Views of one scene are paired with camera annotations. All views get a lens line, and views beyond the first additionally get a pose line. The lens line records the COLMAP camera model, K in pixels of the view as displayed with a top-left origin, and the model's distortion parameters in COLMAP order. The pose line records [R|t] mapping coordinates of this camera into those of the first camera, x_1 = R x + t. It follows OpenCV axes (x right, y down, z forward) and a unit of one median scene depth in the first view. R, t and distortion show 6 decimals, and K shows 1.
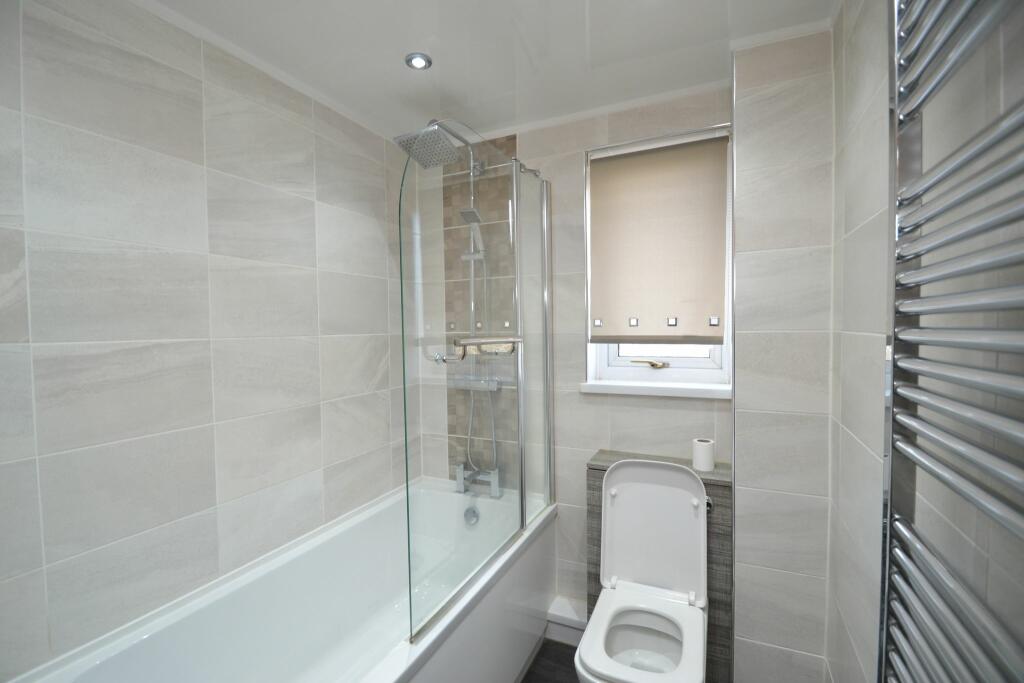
lens RADIAL K [[456.4, 0, 507.8], [0, 456.4, 340.5], [0, 0, 1]] dist [0.004879, -0.008567]
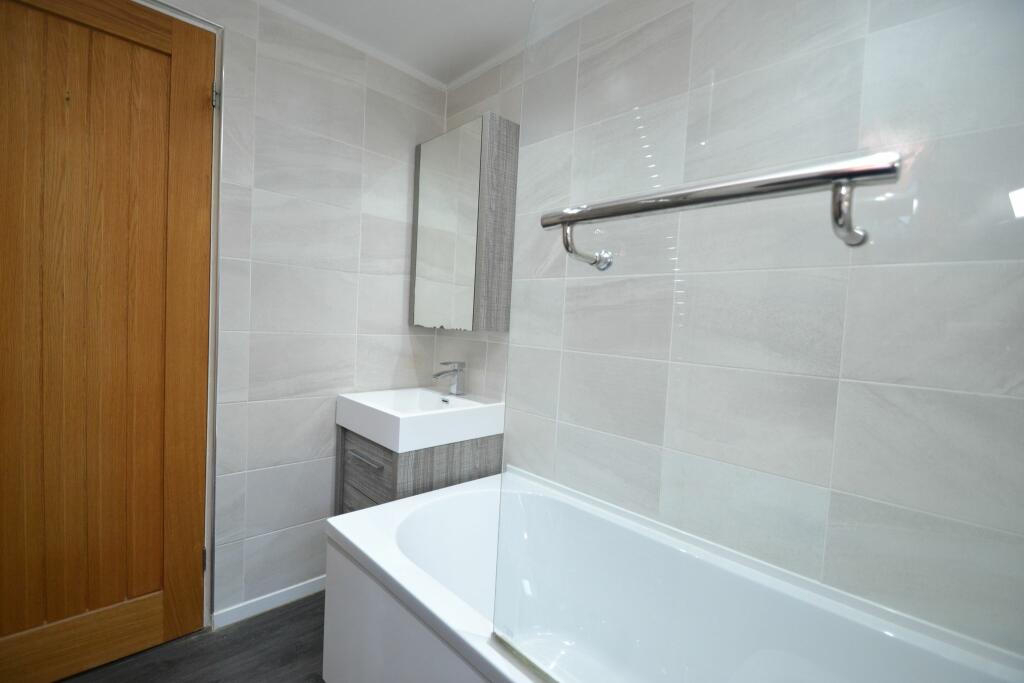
lens RADIAL K [[456.4, 0, 505.7], [0, 456.4, 347.3], [0, 0, 1]] dist [0.004879, -0.008567]
pose [[-0.357606, 0.042731, -0.932894, 0.375183], [-0.078752, 0.994015, 0.075718, 0.104693], [0.930546, 0.100545, -0.352100, 1.012701]]
